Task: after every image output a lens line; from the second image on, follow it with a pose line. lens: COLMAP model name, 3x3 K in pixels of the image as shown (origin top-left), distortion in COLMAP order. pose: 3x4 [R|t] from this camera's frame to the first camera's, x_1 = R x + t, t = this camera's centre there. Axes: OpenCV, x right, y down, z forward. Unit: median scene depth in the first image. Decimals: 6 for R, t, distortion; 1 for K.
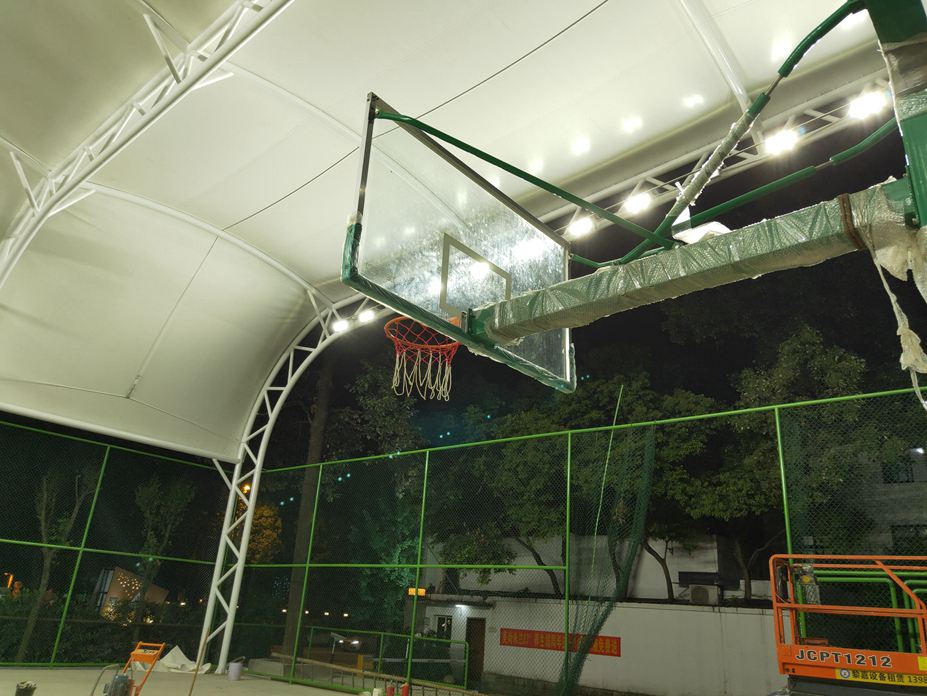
lens RADIAL K [[710.6, 0, 463.5], [0, 710.6, 348.0], [0, 0, 1]] dist [0.009926, 0.093080]
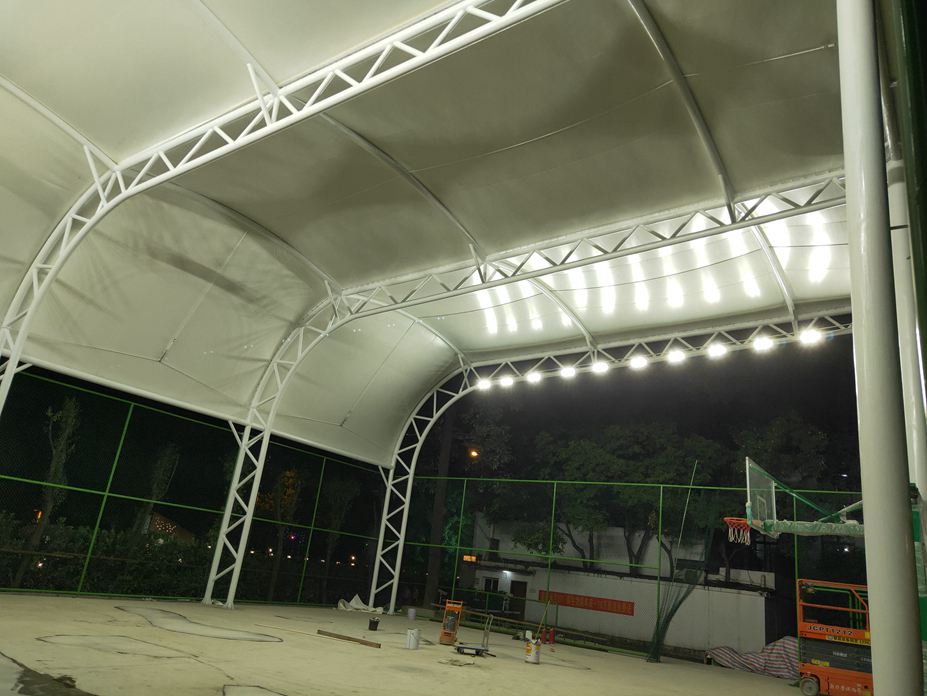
lens RADIAL K [[712.0, 0, 463.5], [0, 712.0, 348.0], [0, 0, 1]] dist [0.086236, 0.004457]
pose [[0.991439, 0.081075, 0.102352, -0.305472], [-0.087942, 0.994038, 0.064461, -0.160433], [-0.096516, -0.072910, 0.992657, -0.355574]]
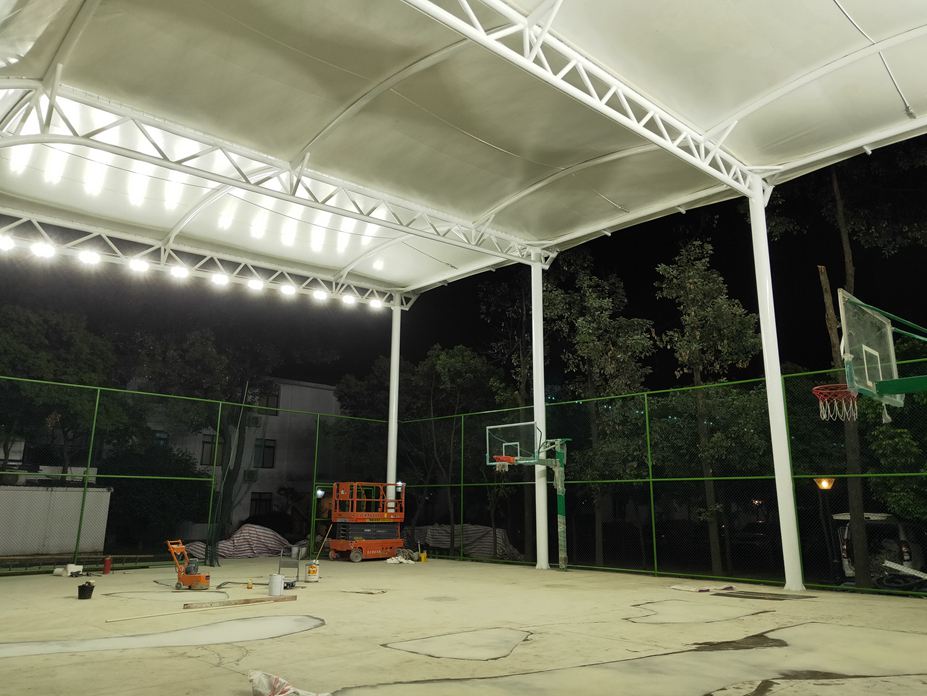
lens RADIAL K [[700.3, 0, 463.5], [0, 700.3, 348.0], [0, 0, 1]] dist [0.076356, 0.000631]
pose [[0.075524, 0.166708, 0.983110, -0.899209], [-0.371598, 0.919612, -0.127394, -0.007554], [-0.925317, -0.355700, 0.131401, 0.153056]]
